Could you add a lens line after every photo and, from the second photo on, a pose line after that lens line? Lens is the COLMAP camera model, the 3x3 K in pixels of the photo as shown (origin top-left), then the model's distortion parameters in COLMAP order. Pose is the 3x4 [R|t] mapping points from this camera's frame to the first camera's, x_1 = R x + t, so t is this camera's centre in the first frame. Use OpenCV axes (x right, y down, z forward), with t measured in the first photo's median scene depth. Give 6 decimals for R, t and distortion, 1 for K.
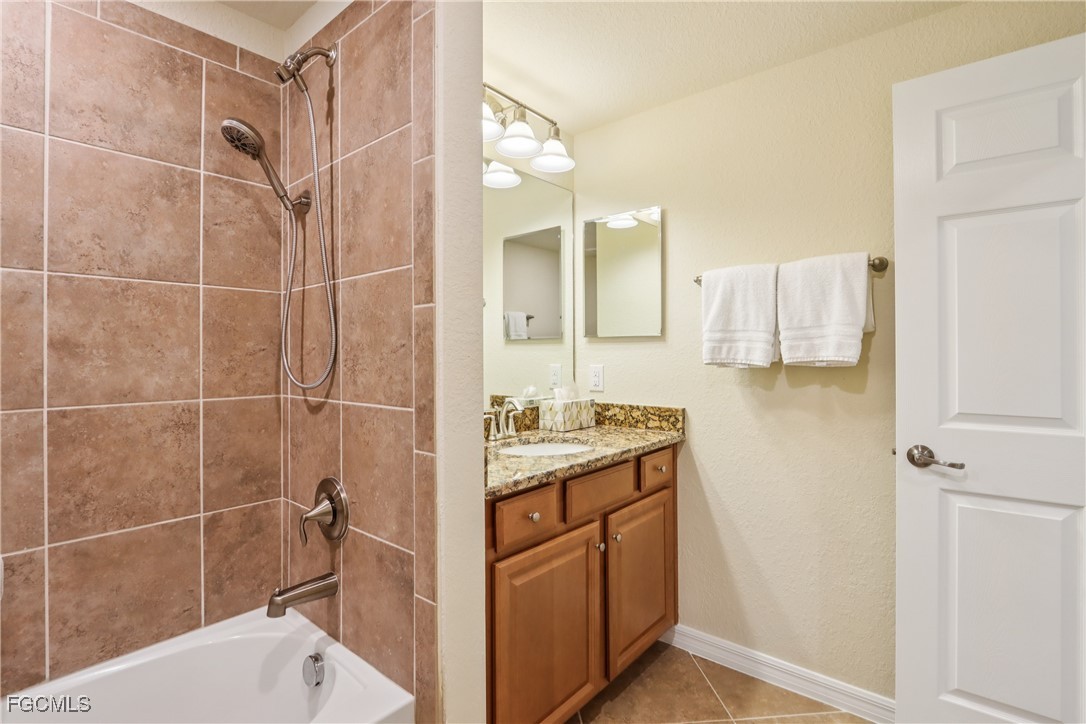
lens RADIAL K [[506.4, 0, 538.7], [0, 506.4, 355.7], [0, 0, 1]] dist [-0.004739, -0.000511]
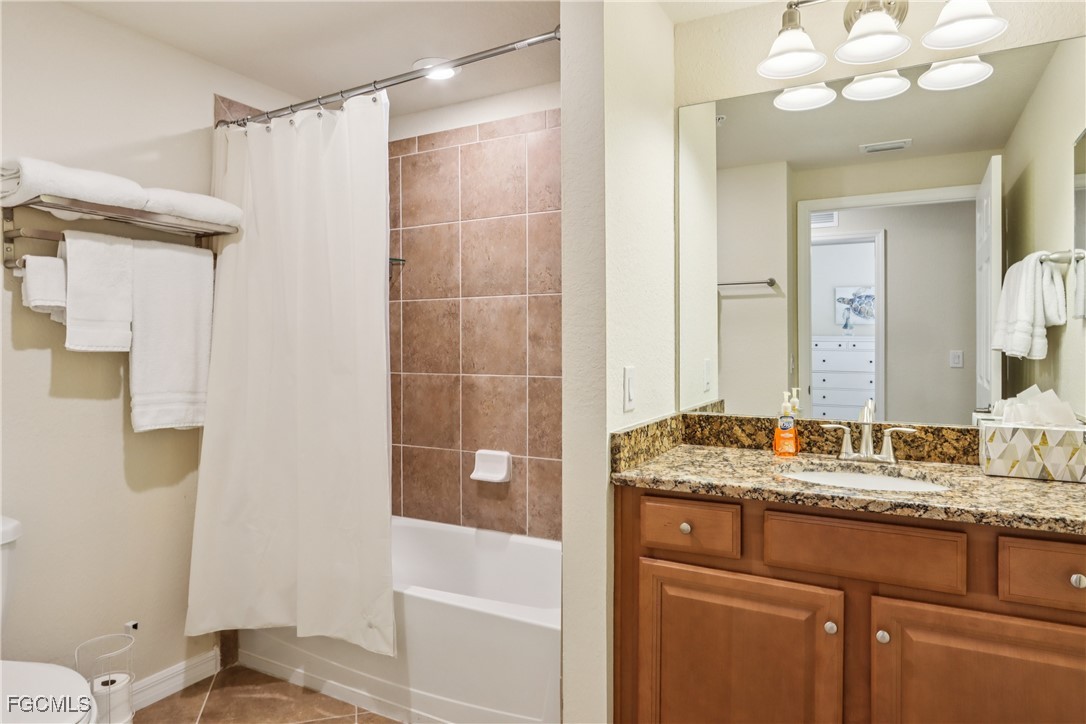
lens RADIAL K [[655.5, 0, 540.4], [0, 655.5, 356.0], [0, 0, 1]] dist [-0.007731, 0.002670]
pose [[0.219888, 0.021808, -0.975281, 1.124476], [-0.000614, 0.999753, 0.022217, -0.009475], [0.975525, -0.004287, 0.219847, 0.533195]]
